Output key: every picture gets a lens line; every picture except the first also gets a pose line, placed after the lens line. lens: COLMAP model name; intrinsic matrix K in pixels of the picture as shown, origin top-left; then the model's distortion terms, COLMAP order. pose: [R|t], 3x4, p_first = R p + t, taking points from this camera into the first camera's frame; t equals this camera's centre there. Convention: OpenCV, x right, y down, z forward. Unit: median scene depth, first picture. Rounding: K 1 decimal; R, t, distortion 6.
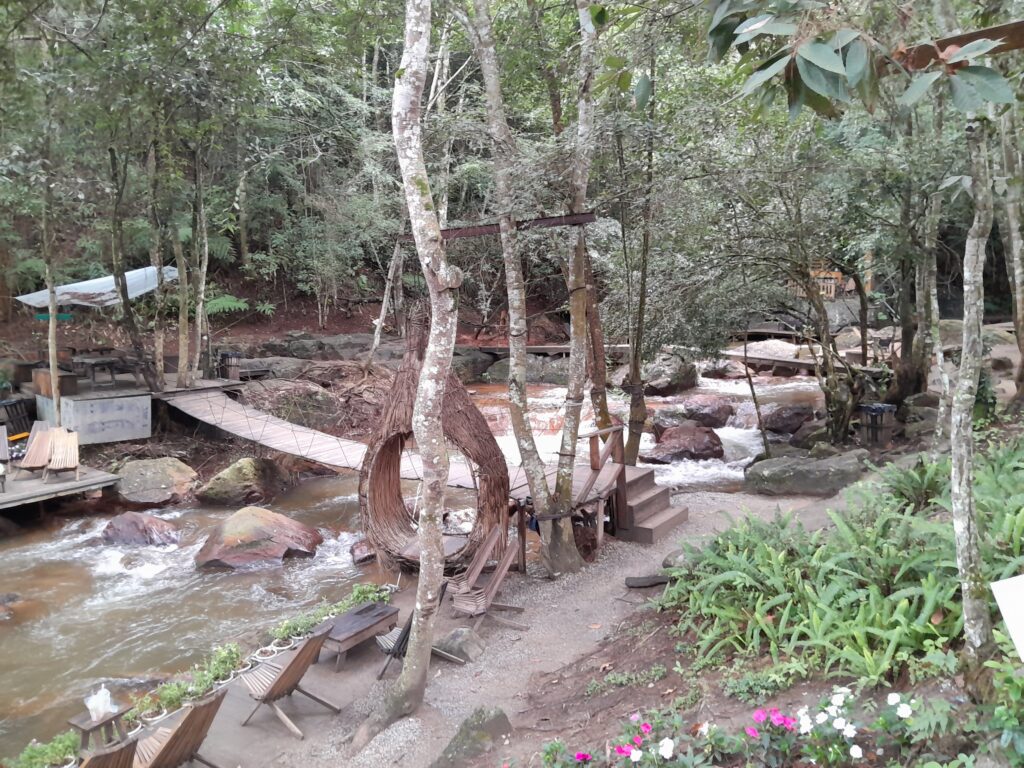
lens RADIAL K [[845.7, 0, 511.0], [0, 845.7, 388.8], [0, 0, 1]] dist [-0.011480, -0.010528]
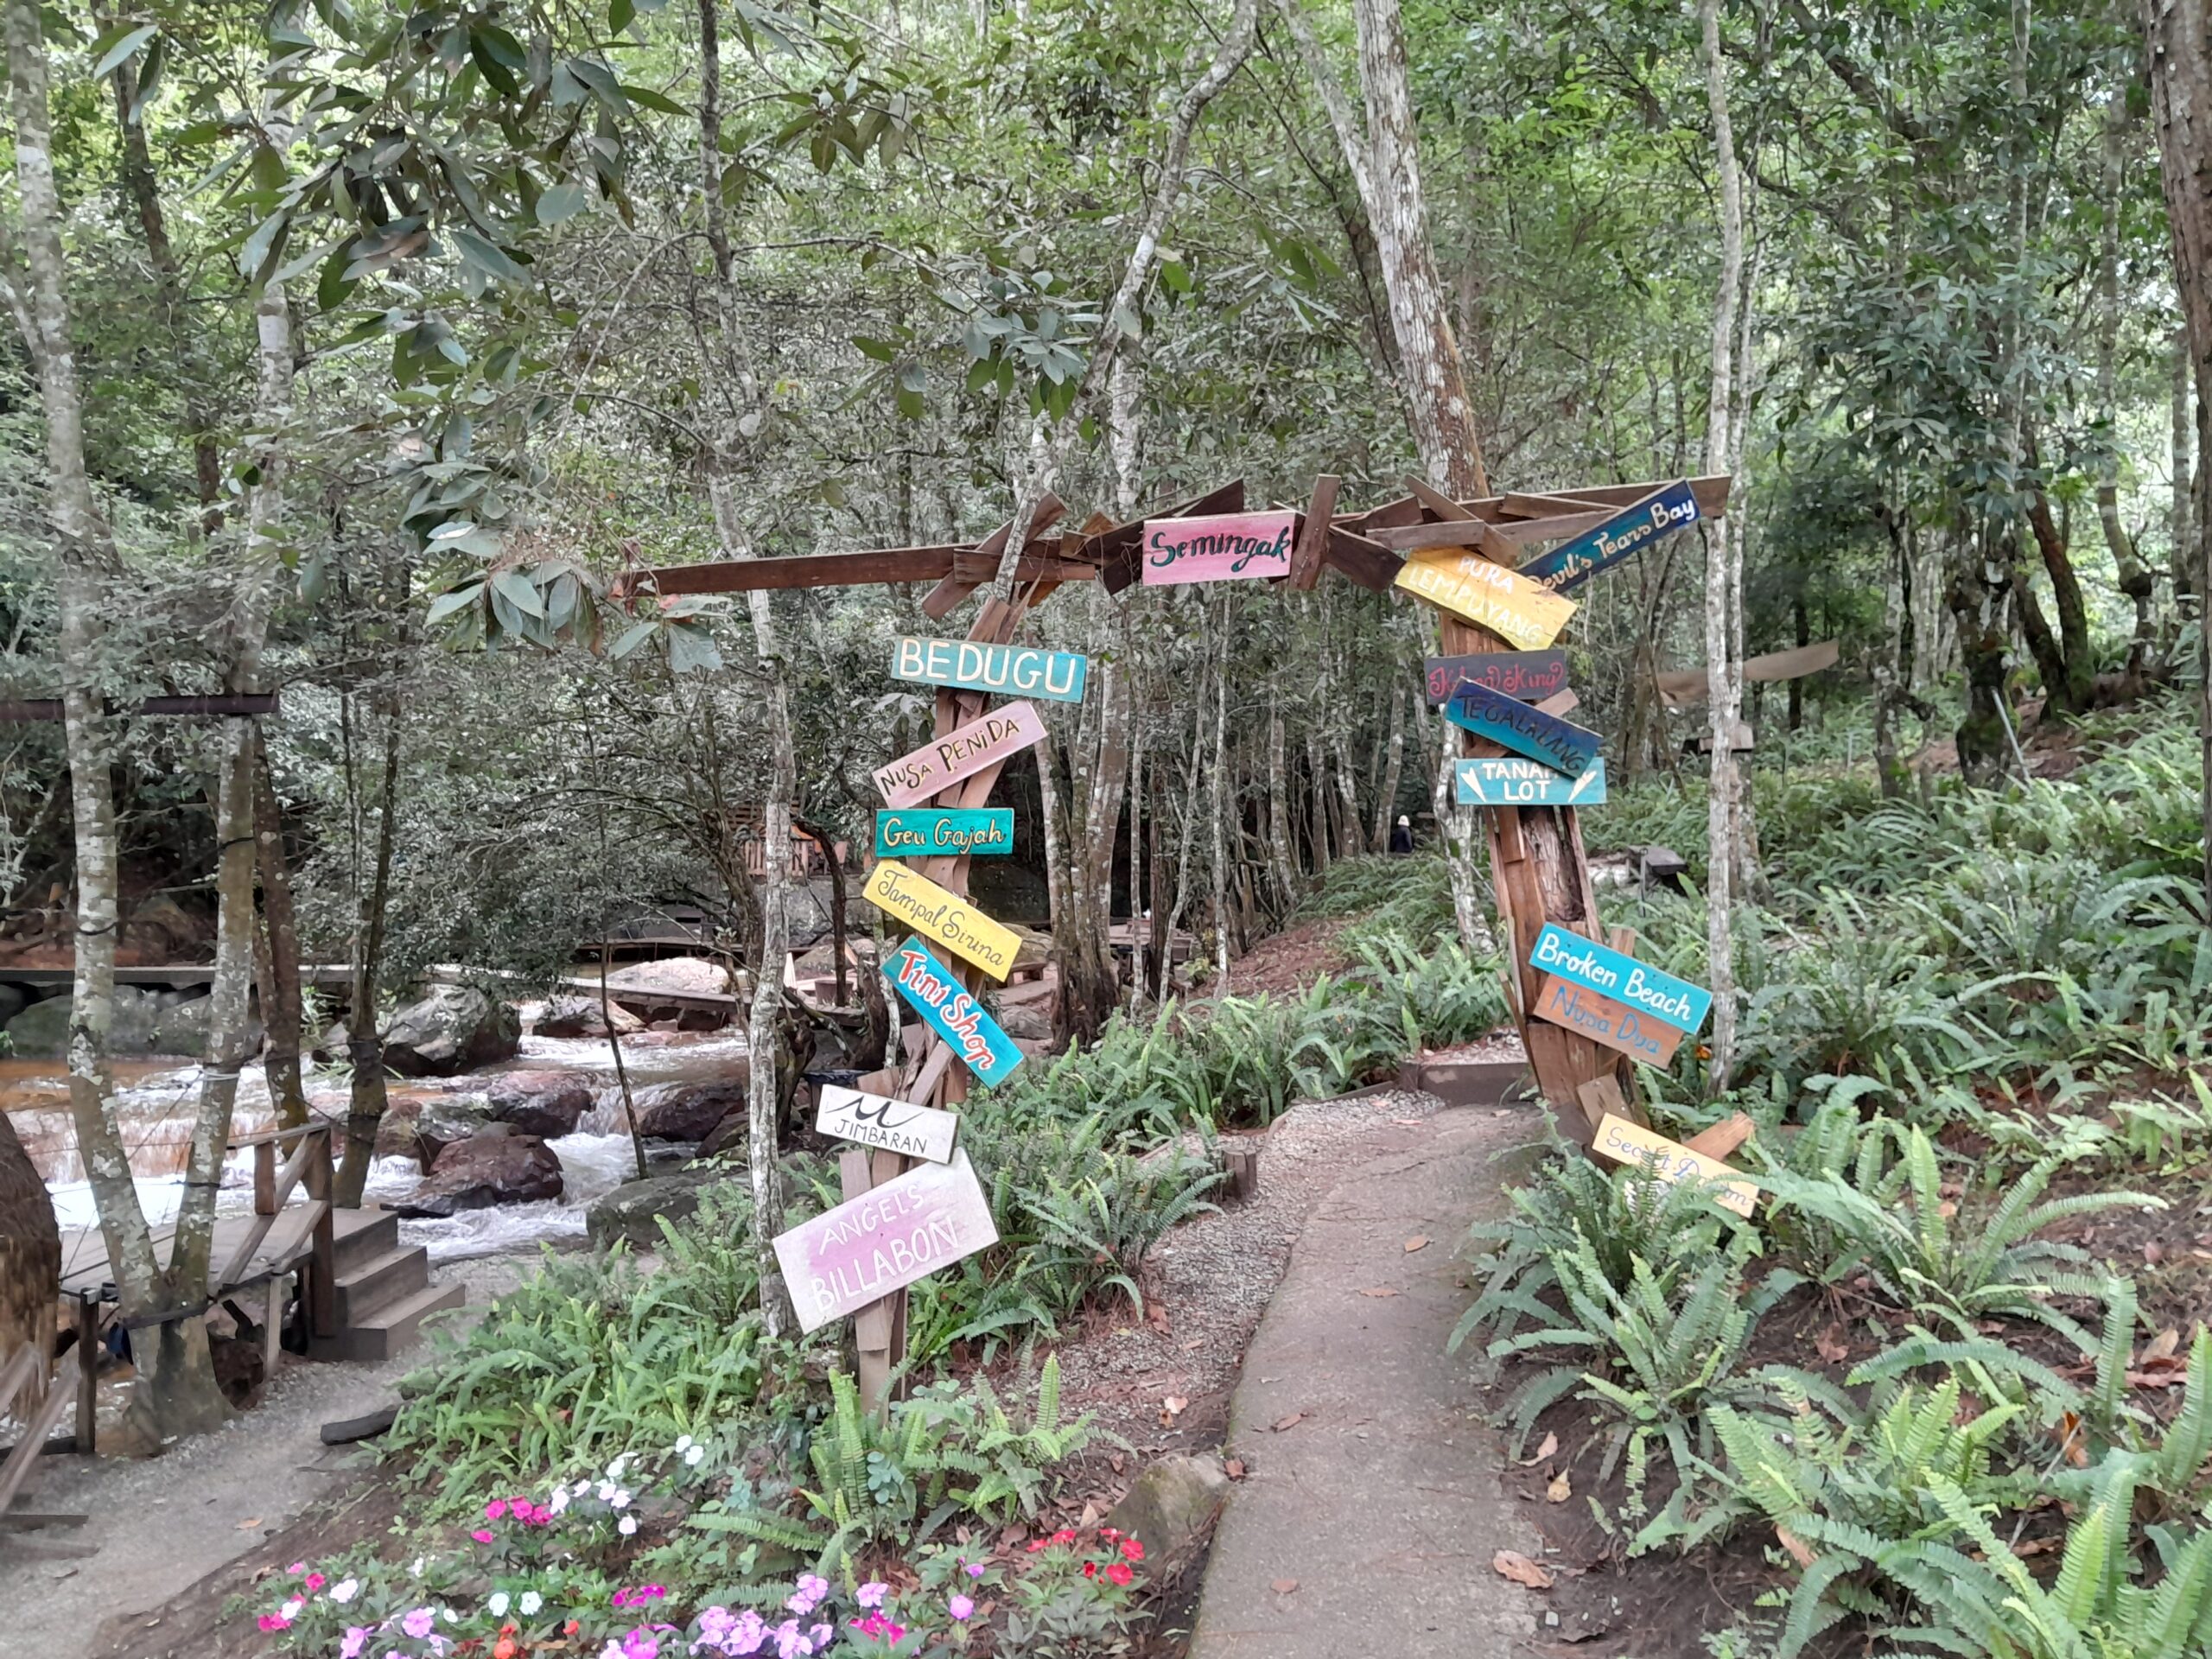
lens RADIAL K [[1826.9, 0, 1103.8], [0, 1826.9, 839.9], [0, 0, 1]] dist [-0.011480, -0.010528]
pose [[0.870428, 0.042376, 0.490468, -0.002146], [0.018658, 0.992733, -0.118884, 0.014303], [-0.491941, 0.112631, 0.863312, -0.141098]]
